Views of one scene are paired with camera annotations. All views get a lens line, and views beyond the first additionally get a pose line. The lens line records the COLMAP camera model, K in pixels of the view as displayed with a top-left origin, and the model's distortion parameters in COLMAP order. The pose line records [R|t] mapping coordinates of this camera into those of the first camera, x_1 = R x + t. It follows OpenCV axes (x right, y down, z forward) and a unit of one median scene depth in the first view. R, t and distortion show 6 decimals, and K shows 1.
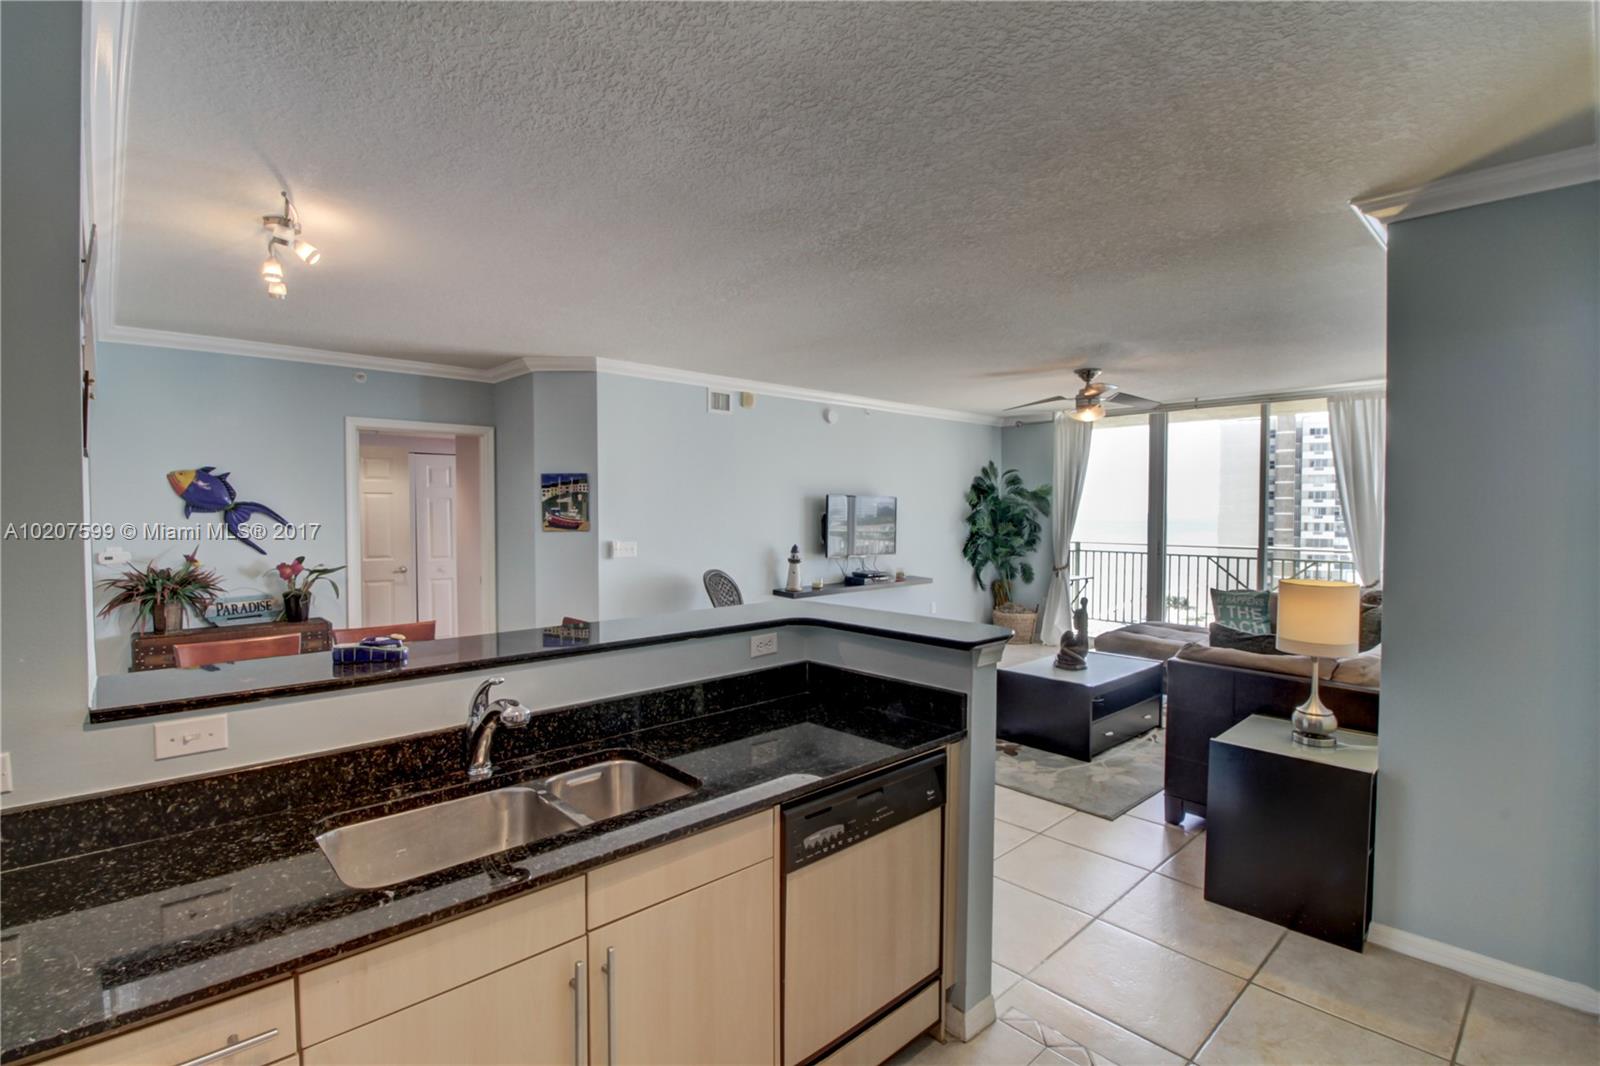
lens RADIAL K [[756.2, 0, 794.7], [0, 756.2, 531.9], [0, 0, 1]] dist [-0.002291, -0.002254]
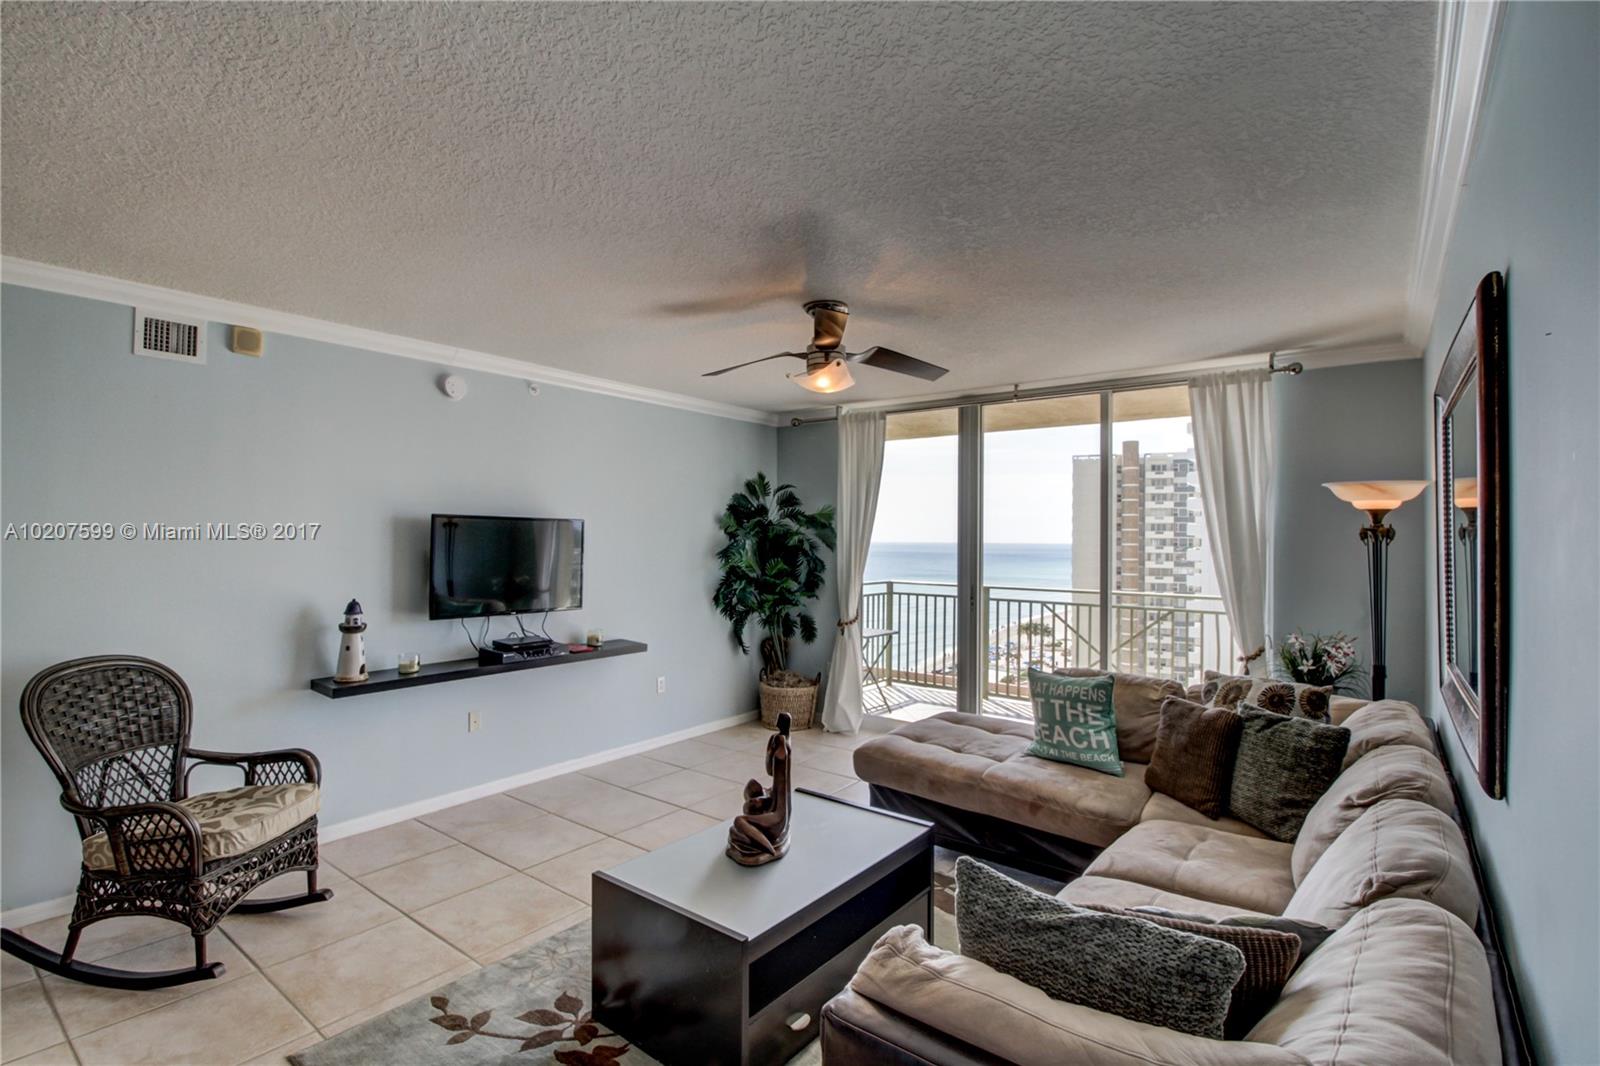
lens RADIAL K [[756.2, 0, 803.5], [0, 756.2, 532.8], [0, 0, 1]] dist [-0.002291, -0.002254]
pose [[0.986001, 0.008900, 0.166500, 0.185964], [-0.003018, 0.999363, -0.035547, -0.011255], [-0.166710, 0.034547, 0.985401, 0.290771]]
